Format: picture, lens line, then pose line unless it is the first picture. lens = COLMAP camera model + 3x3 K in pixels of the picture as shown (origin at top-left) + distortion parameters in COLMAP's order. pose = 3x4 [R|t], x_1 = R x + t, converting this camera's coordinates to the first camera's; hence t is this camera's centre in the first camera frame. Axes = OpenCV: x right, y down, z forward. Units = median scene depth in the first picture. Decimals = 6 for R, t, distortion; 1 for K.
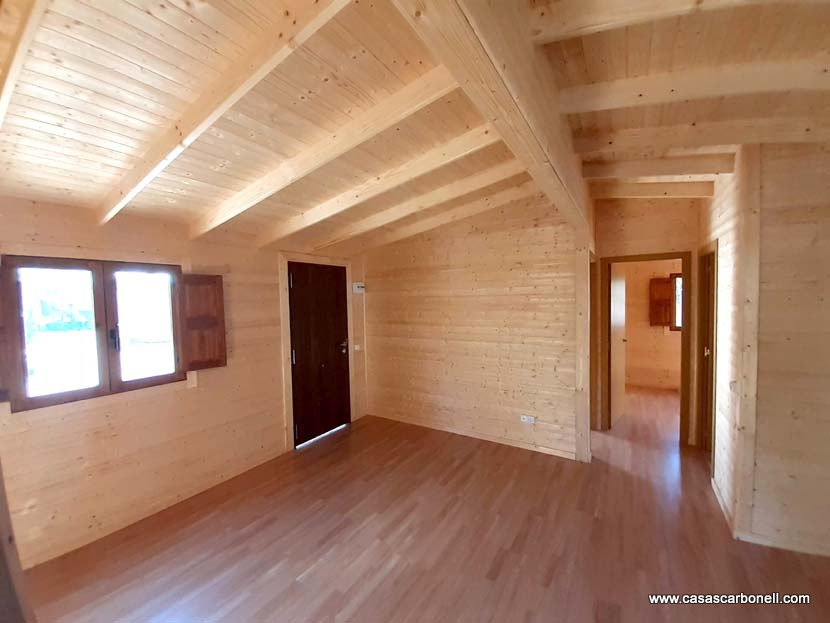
lens RADIAL K [[329.5, 0, 415.0], [0, 329.5, 311.5], [0, 0, 1]] dist [-0.000192, -0.011852]
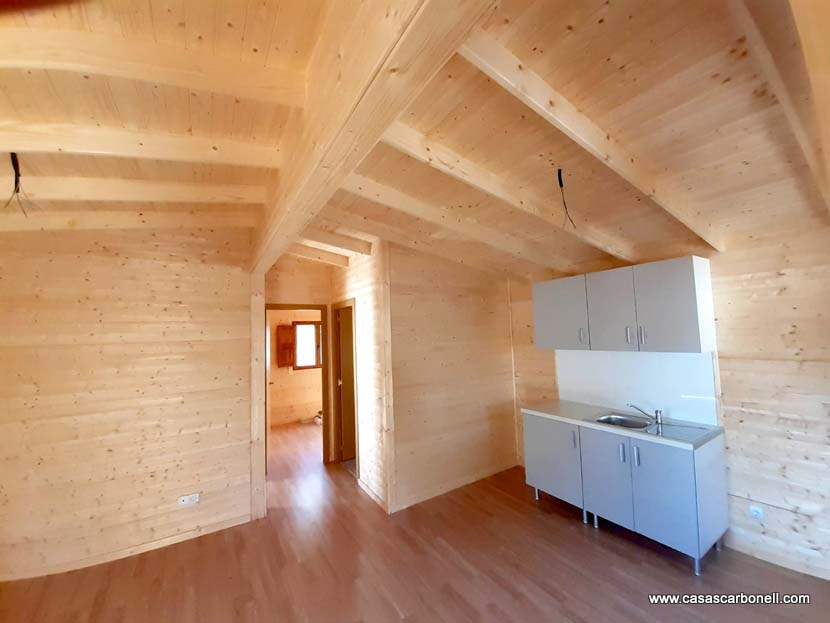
lens RADIAL K [[332.1, 0, 429.0], [0, 332.1, 309.7], [0, 0, 1]] dist [-0.008196, -0.000407]
pose [[0.399875, 0.067486, 0.914082, -0.203525], [0.064455, 0.992746, -0.101491, -0.007561], [-0.914301, 0.099501, 0.392624, 0.133877]]
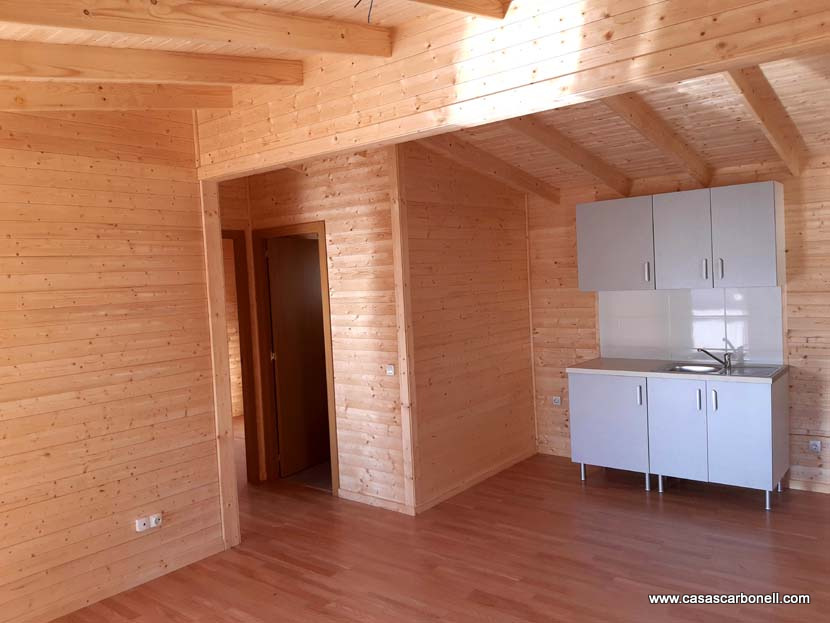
lens RADIAL K [[659.7, 0, 415.0], [0, 659.7, 311.5], [0, 0, 1]] dist [0.002417, -0.001818]
pose [[0.100773, -0.036171, 0.994252, -0.740863], [0.089165, 0.995646, 0.027184, 0.000166], [-0.990906, 0.085913, 0.103559, 0.497909]]
